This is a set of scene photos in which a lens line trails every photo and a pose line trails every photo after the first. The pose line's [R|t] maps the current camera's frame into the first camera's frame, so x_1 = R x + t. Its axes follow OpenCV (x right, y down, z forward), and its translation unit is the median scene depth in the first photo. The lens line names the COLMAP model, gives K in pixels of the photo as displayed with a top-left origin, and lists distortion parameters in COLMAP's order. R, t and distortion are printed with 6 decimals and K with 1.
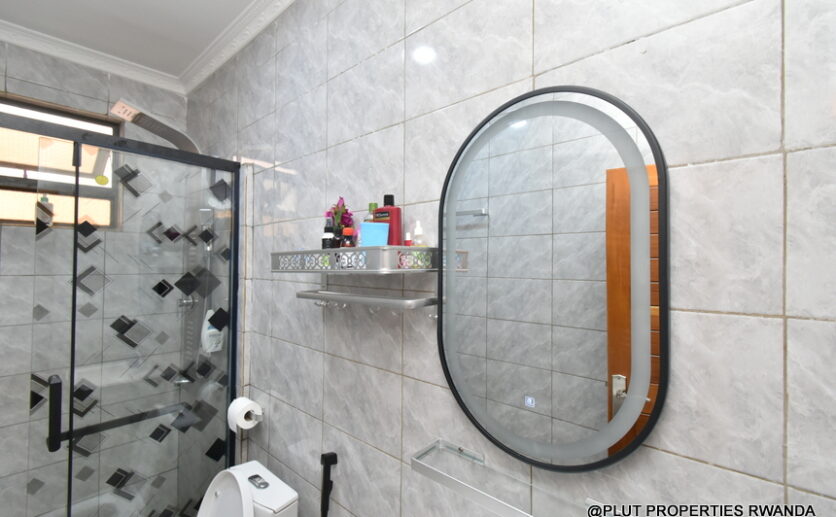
lens RADIAL K [[371.3, 0, 417.3], [0, 371.3, 260.8], [0, 0, 1]] dist [0.021038, -0.011471]
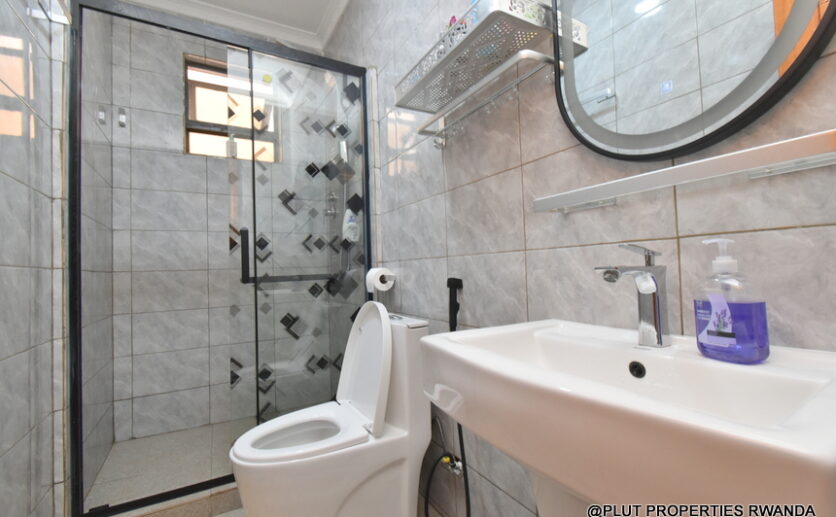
lens RADIAL K [[366.8, 0, 415.7], [0, 366.8, 258.0], [0, 0, 1]] dist [0.002466, -0.000683]
pose [[0.945550, -0.053224, -0.321096, -0.004777], [0.048579, 0.998567, -0.022467, 0.359672], [0.321831, 0.005646, 0.946780, -0.004703]]
